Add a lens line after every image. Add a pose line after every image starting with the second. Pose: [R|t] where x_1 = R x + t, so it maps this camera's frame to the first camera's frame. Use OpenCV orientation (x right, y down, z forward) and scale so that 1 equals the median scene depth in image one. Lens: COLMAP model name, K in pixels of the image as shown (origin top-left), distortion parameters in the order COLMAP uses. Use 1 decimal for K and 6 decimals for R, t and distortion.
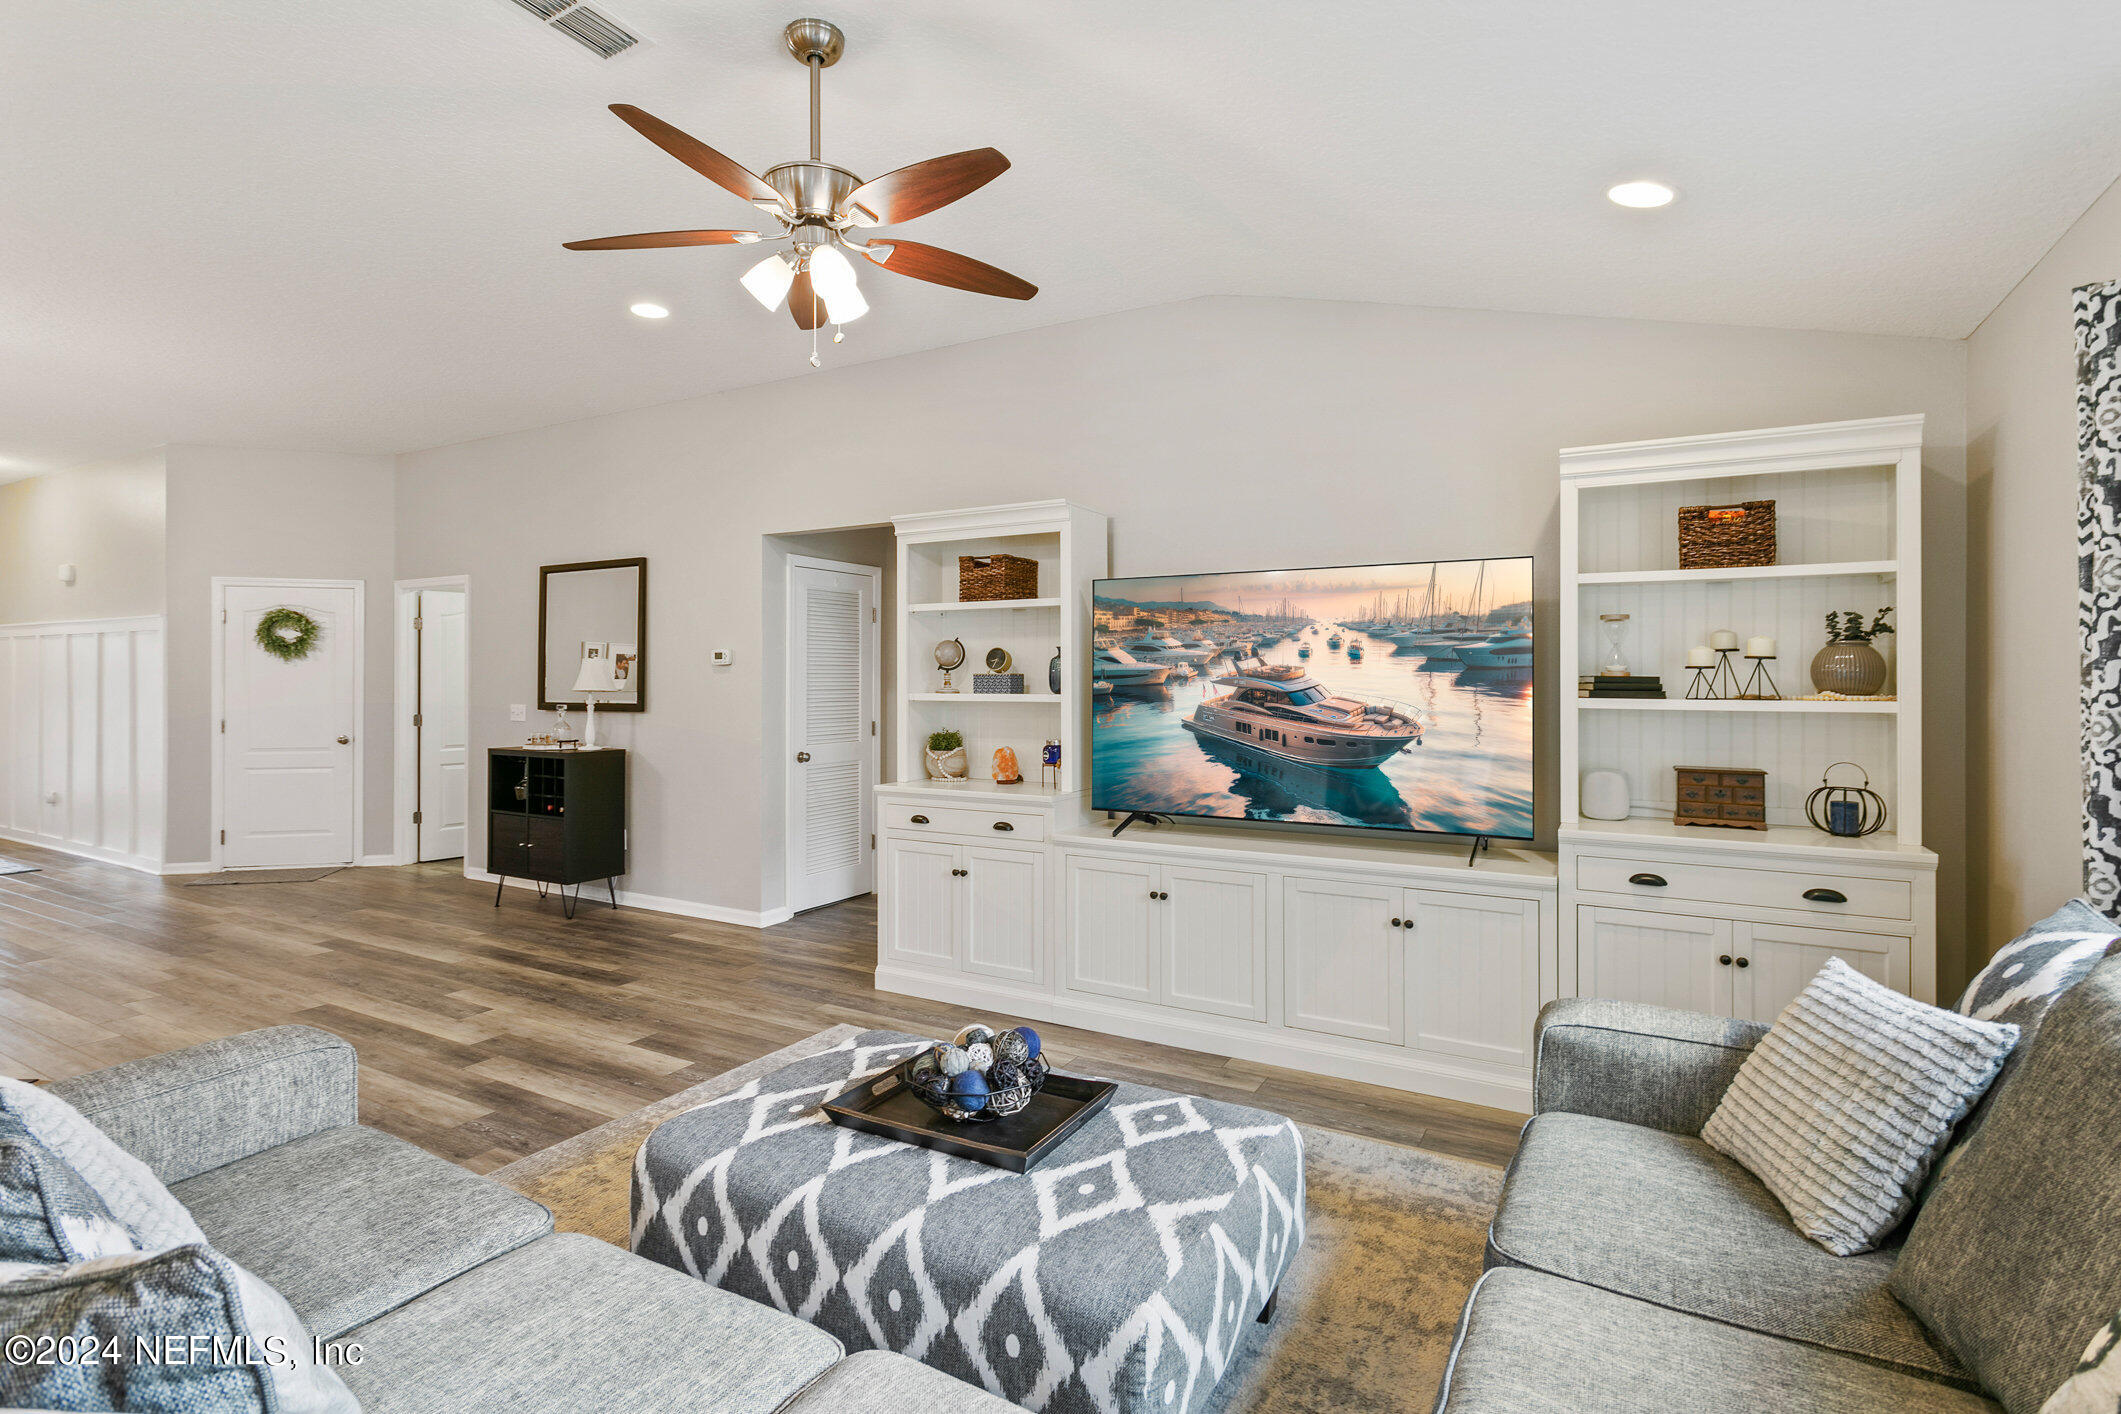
lens RADIAL K [[1024.3, 0, 1061.0], [0, 1024.3, 689.2], [0, 0, 1]] dist [0.000313, 0.000646]
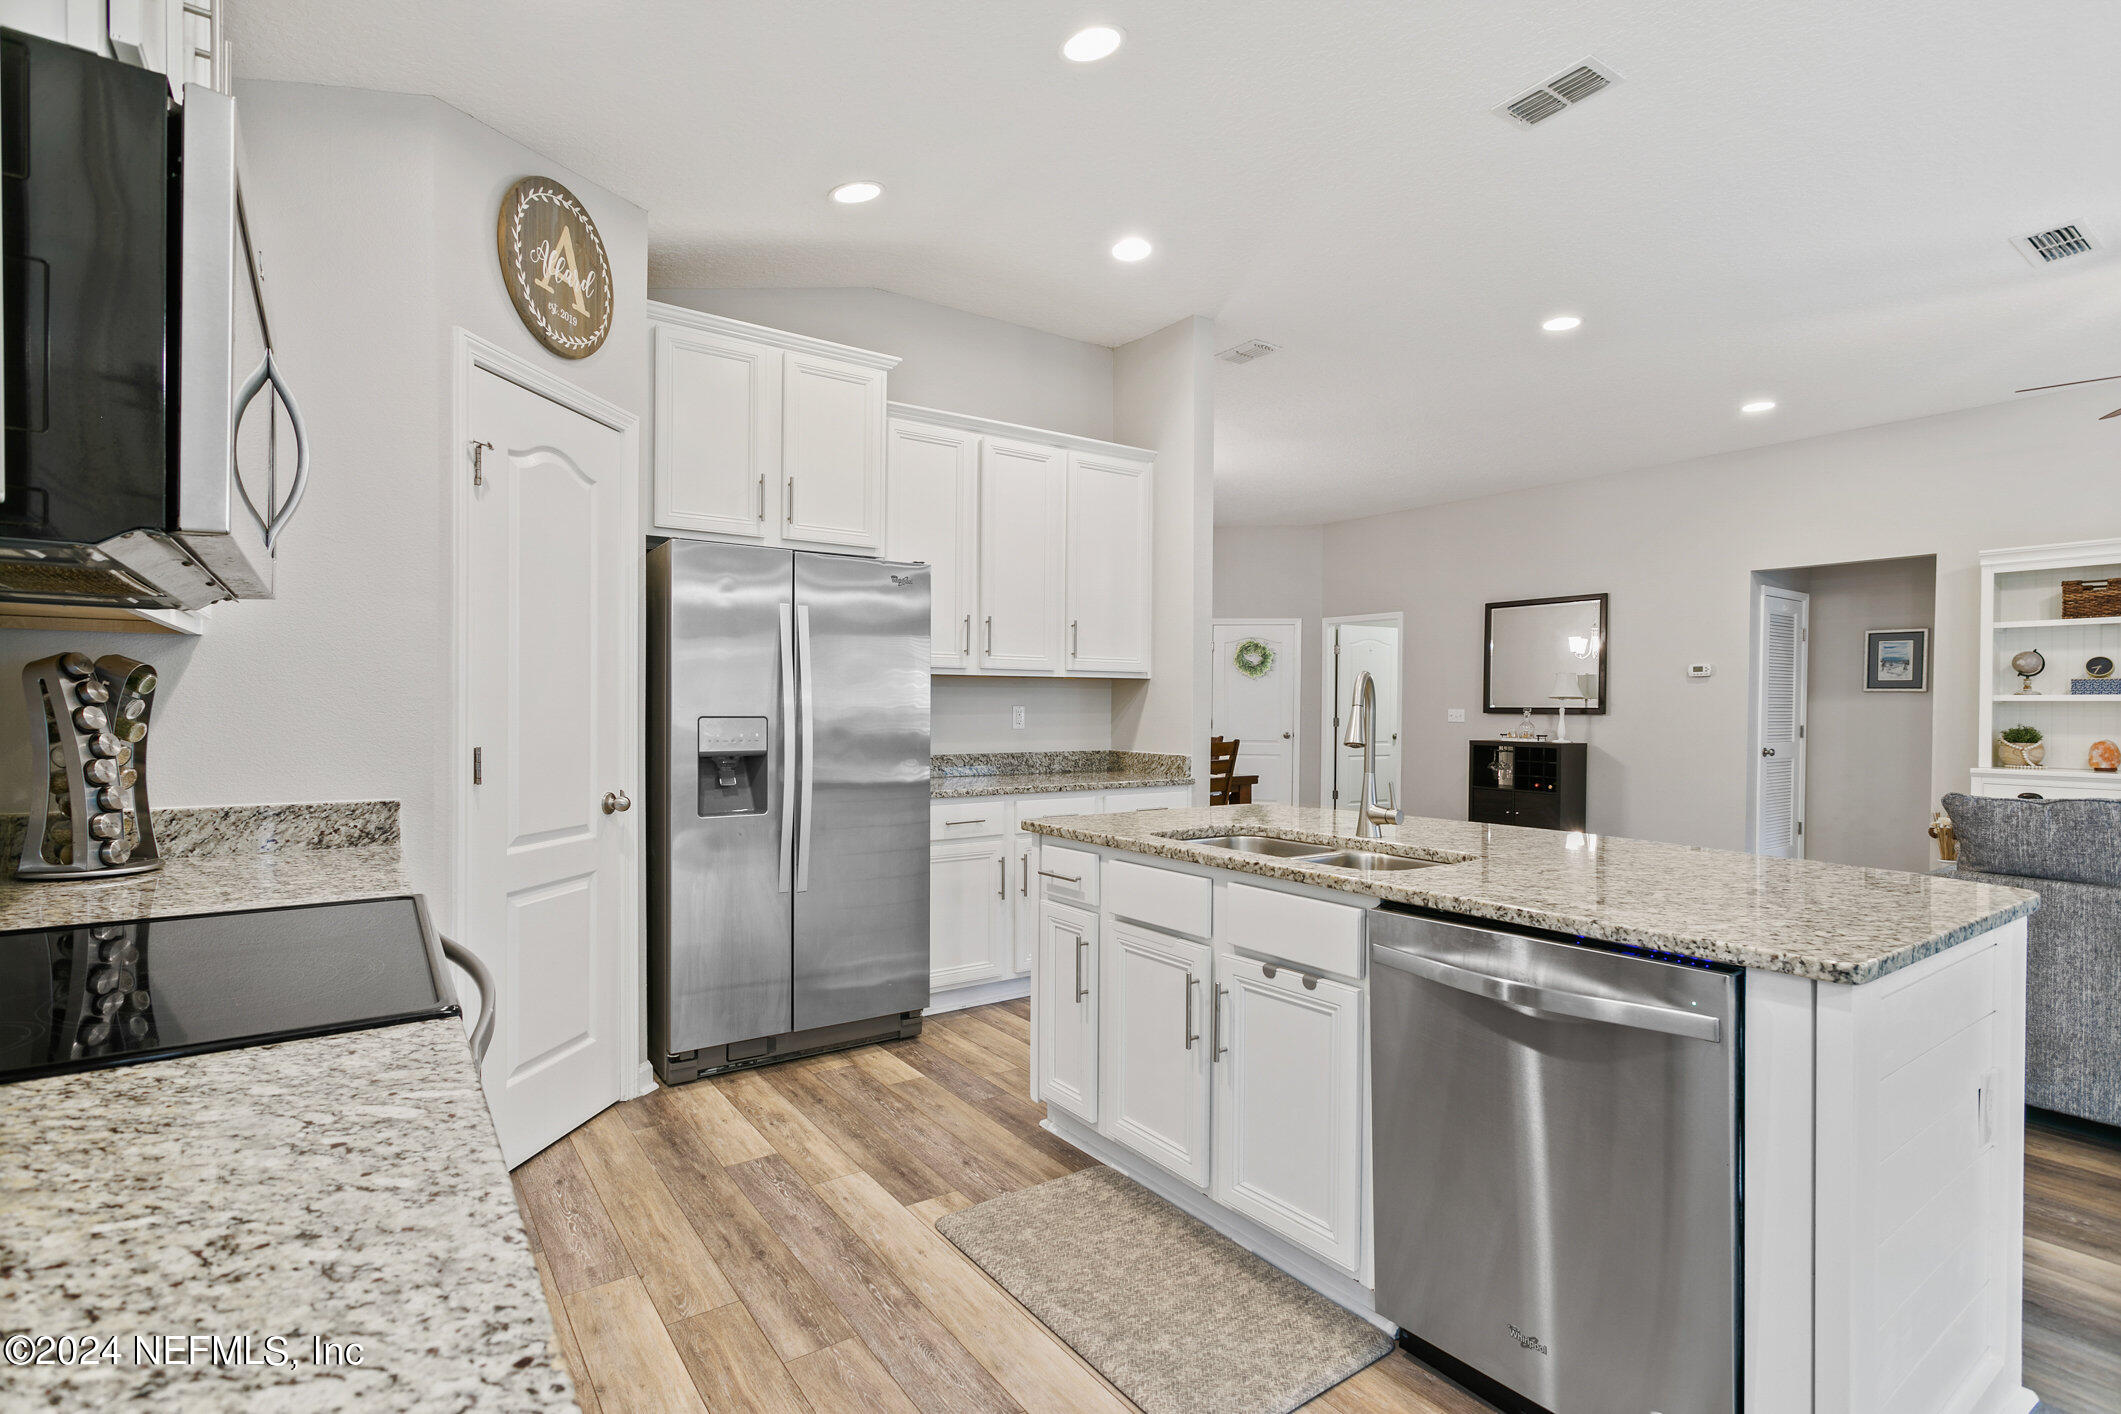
lens RADIAL K [[1006.4, 0, 1060.5], [0, 1006.4, 707.0], [0, 0, 1]] dist [0.000200, -0.000172]
pose [[0.906313, 0.006921, -0.422550, -0.500347], [-0.010735, 0.999920, -0.006648, 0.029335], [0.422471, 0.010561, 0.906315, -0.428325]]
